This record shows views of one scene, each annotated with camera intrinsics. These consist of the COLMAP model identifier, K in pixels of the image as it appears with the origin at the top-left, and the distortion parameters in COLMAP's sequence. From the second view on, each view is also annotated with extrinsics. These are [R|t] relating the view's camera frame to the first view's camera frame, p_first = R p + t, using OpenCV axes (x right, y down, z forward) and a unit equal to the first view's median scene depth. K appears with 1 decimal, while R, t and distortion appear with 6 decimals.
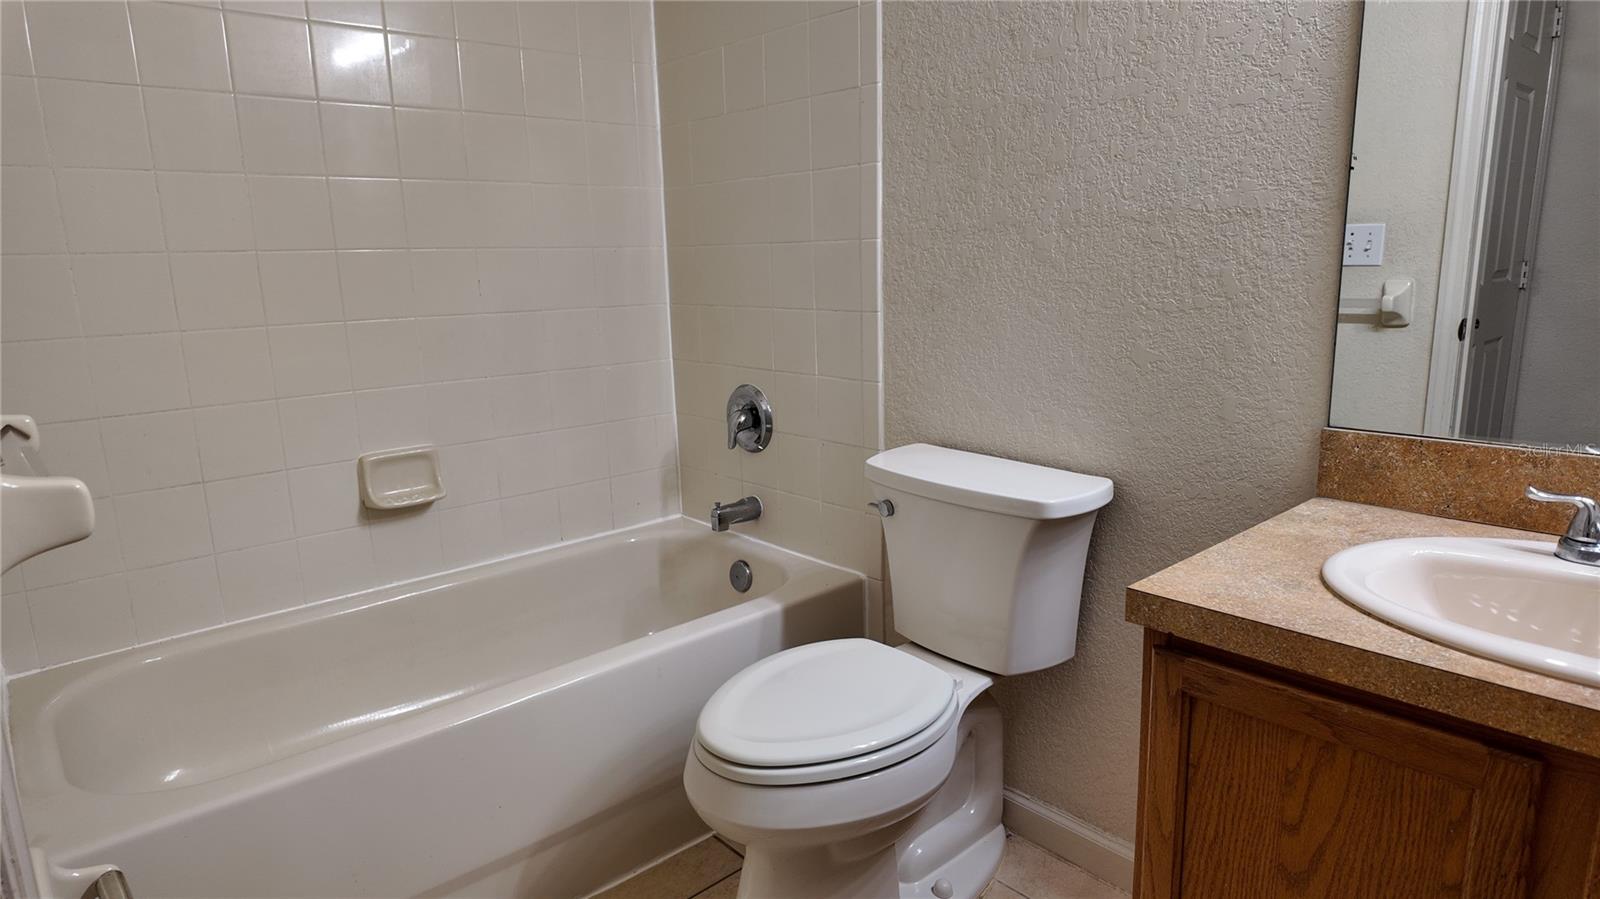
lens RADIAL K [[939.7, 0, 802.2], [0, 939.7, 443.3], [0, 0, 1]] dist [0.030767, -0.011045]
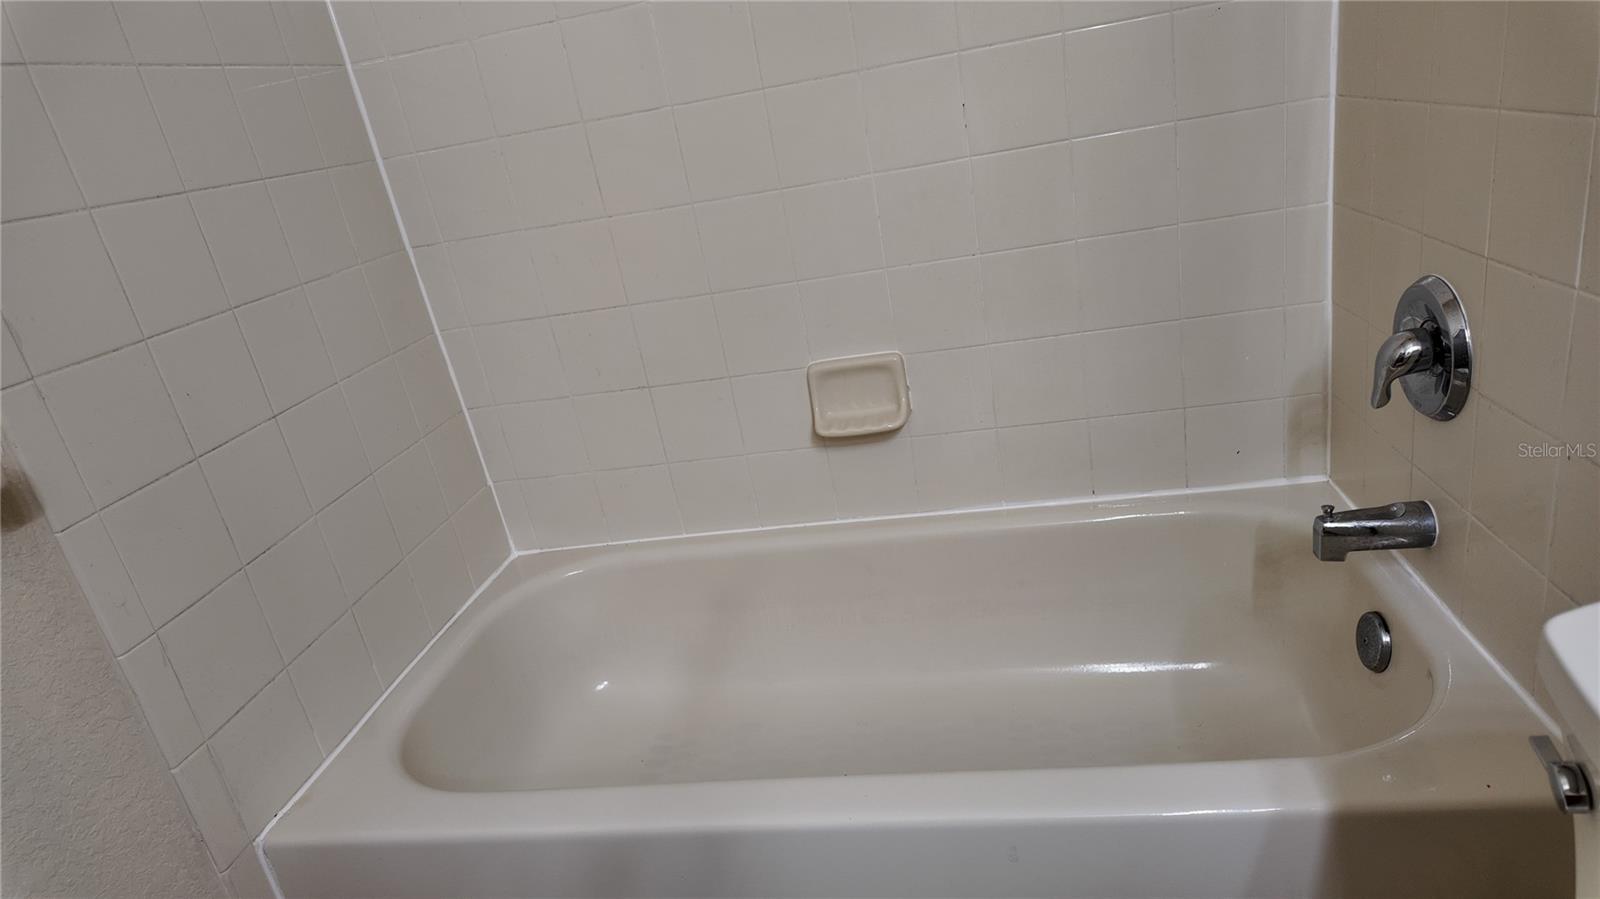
lens RADIAL K [[939.7, 0, 802.0], [0, 939.7, 449.6], [0, 0, 1]] dist [0.030767, -0.011045]
pose [[0.640052, 0.186681, -0.745308, 0.108601], [0.004237, 0.969162, 0.246390, -0.096951], [0.768320, -0.160860, 0.619523, 0.449609]]
